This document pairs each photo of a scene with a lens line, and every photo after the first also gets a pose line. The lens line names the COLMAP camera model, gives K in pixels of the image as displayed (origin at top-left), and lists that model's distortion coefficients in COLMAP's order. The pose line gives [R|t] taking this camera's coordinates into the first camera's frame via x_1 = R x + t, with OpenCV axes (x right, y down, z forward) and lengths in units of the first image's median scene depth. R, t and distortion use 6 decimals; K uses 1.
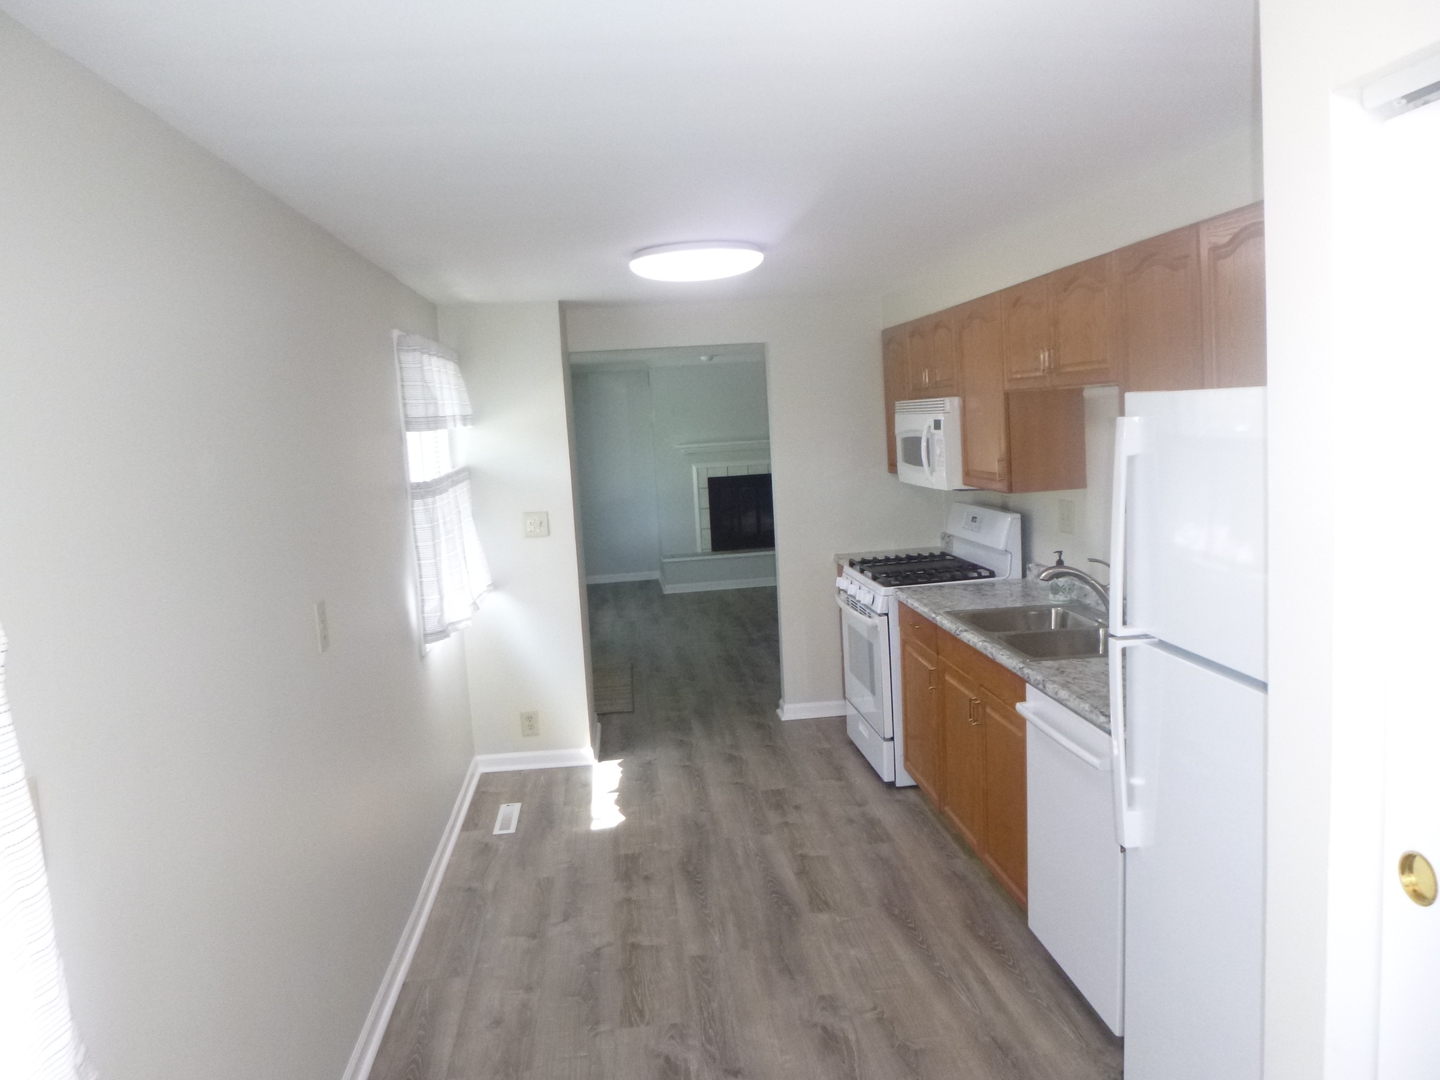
lens RADIAL K [[1055.4, 0, 723.9], [0, 1055.4, 515.9], [0, 0, 1]] dist [-0.034916, 0.006994]
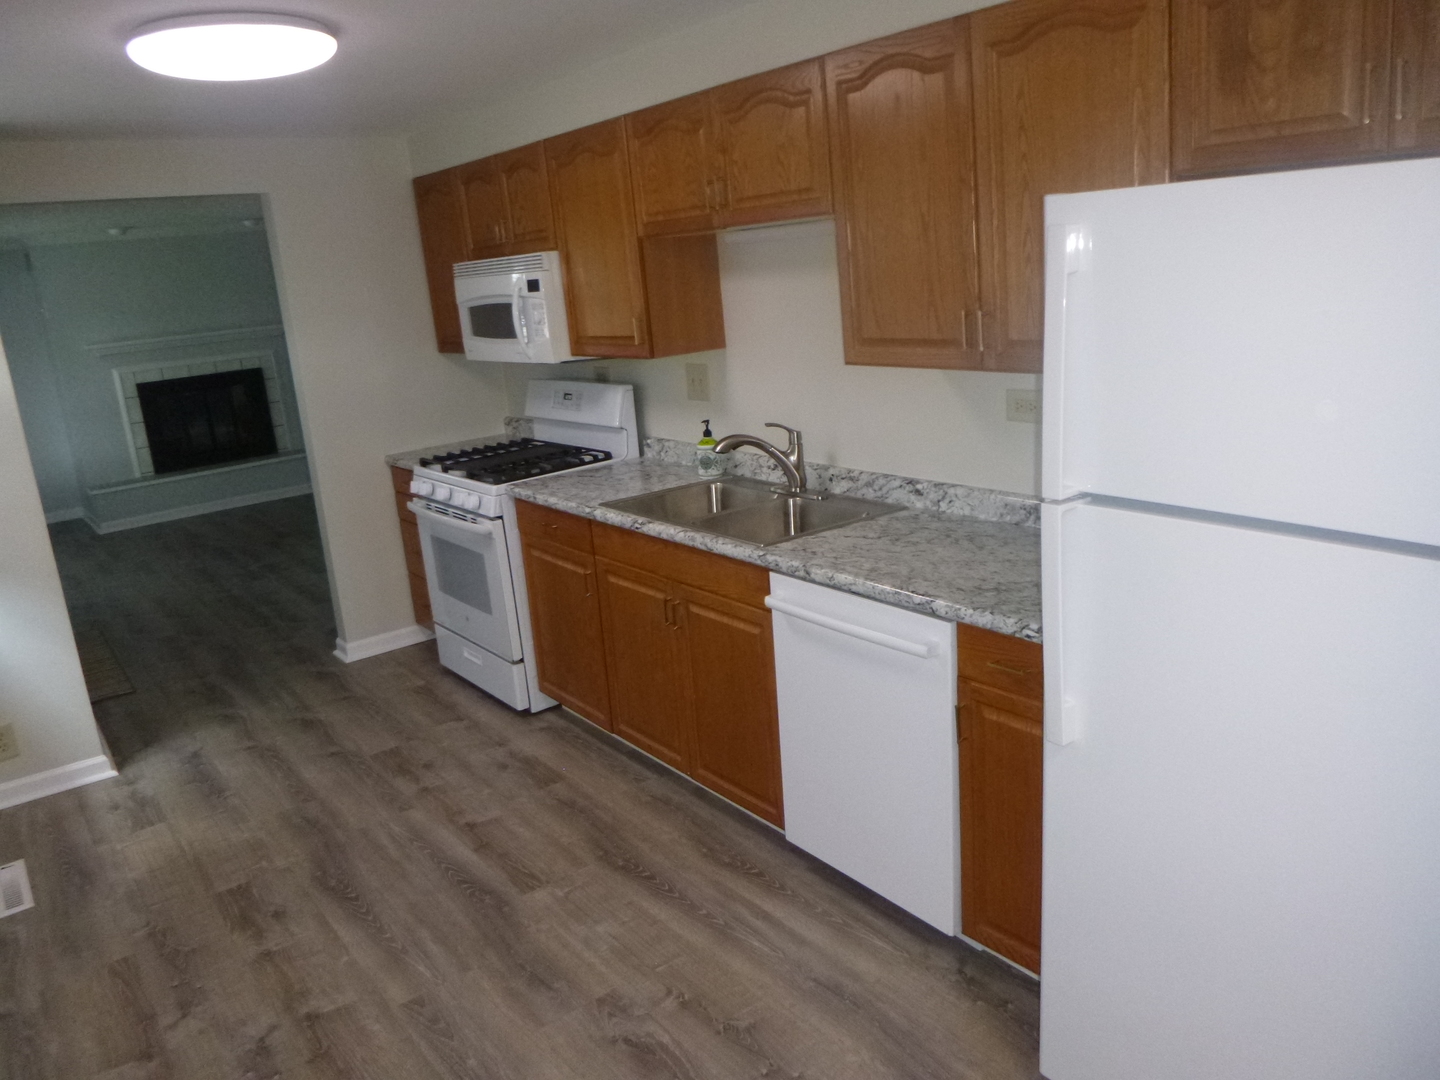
lens RADIAL K [[1055.4, 0, 727.3], [0, 1055.4, 515.8], [0, 0, 1]] dist [-0.034916, 0.006994]
pose [[0.851661, -0.141552, 0.504615, -0.131130], [0.087623, 0.987741, 0.129189, -0.000507], [-0.516716, -0.065810, 0.853624, 0.219777]]
